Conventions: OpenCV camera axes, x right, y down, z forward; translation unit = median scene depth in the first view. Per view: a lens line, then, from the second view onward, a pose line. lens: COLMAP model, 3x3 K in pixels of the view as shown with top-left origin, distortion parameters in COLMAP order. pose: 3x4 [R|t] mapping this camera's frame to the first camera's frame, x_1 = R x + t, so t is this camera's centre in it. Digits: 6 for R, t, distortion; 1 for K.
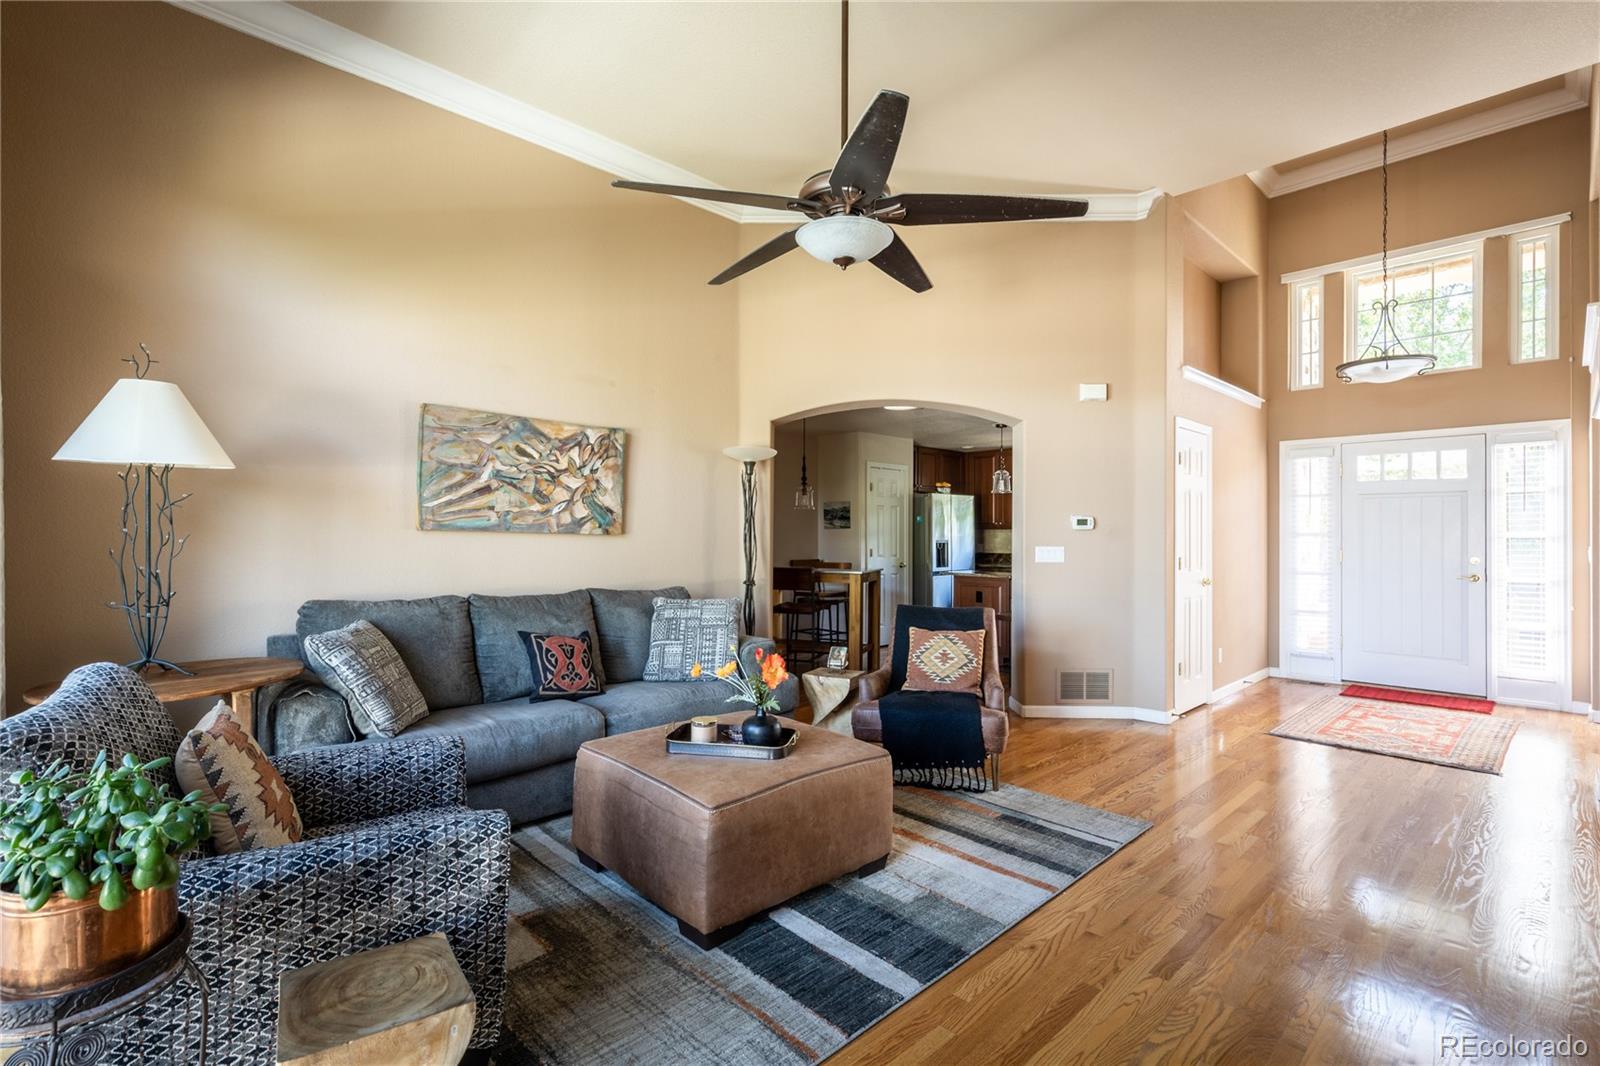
lens RADIAL K [[722.1, 0, 792.4], [0, 722.1, 539.3], [0, 0, 1]] dist [0.001272, 0.000292]
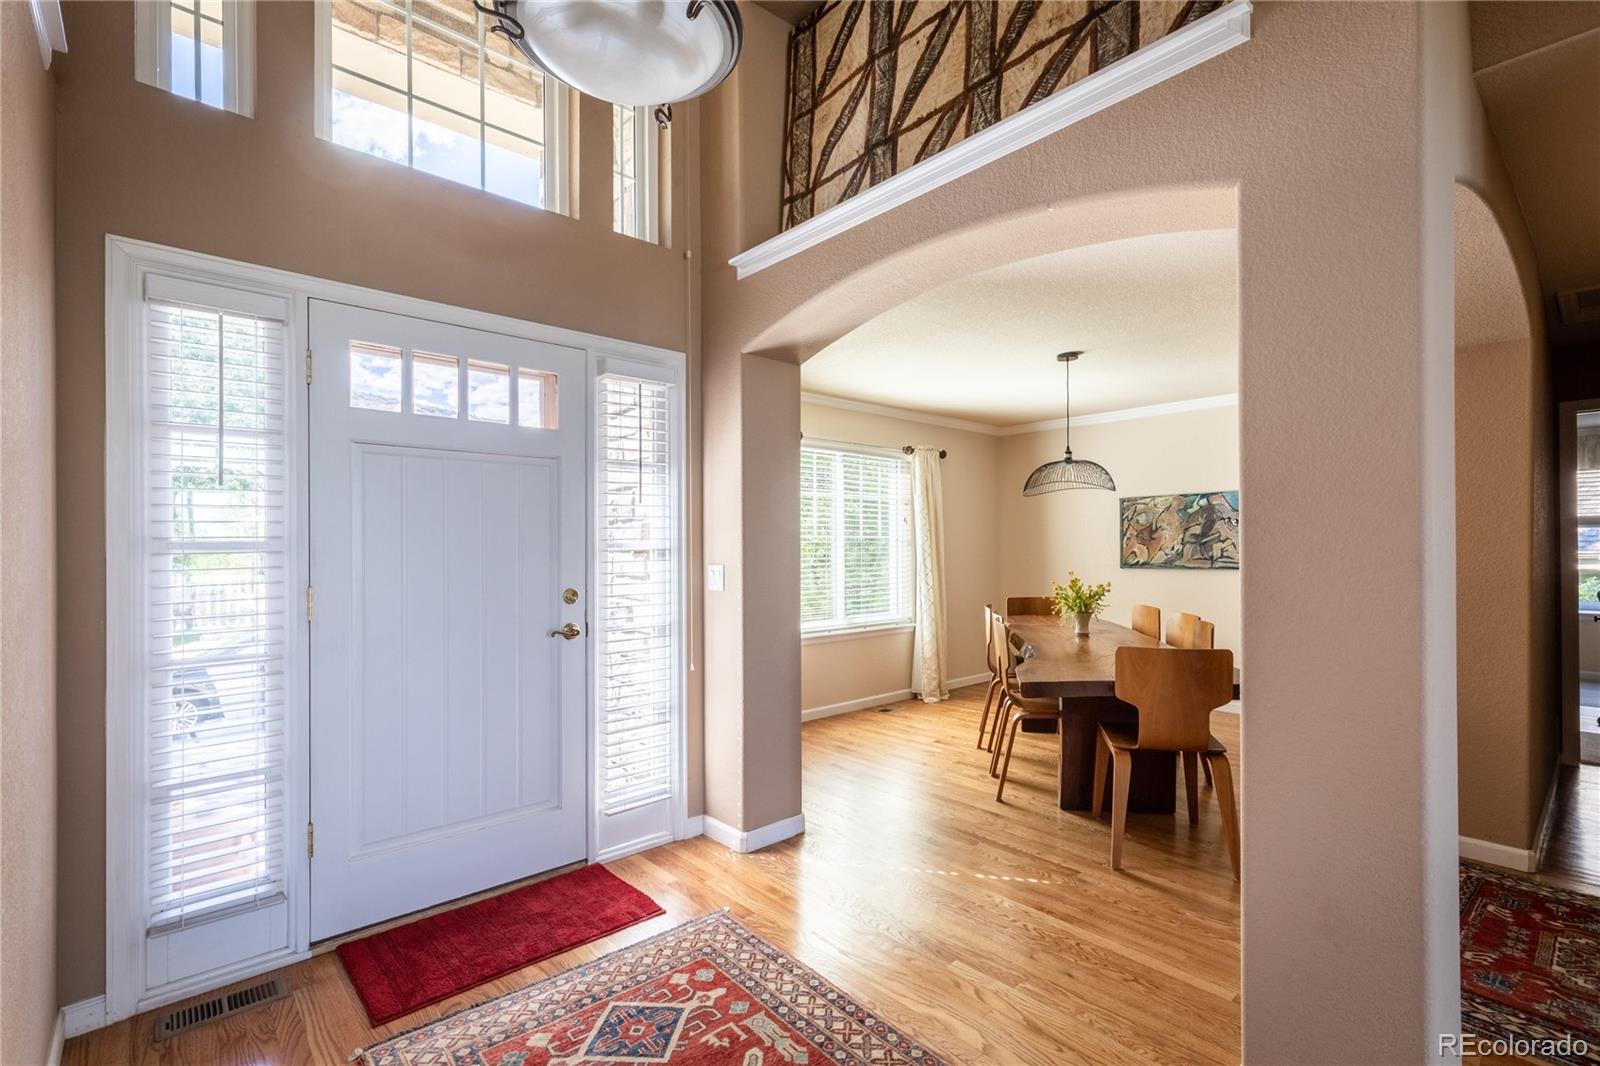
lens RADIAL K [[722.1, 0, 819.2], [0, 722.1, 550.3], [0, 0, 1]] dist [0.001272, 0.000292]
pose [[0.015740, -0.004510, 0.999866, 0.558919], [0.012187, 0.999916, 0.004319, -0.003874], [-0.999802, 0.012118, 0.015793, 1.031607]]
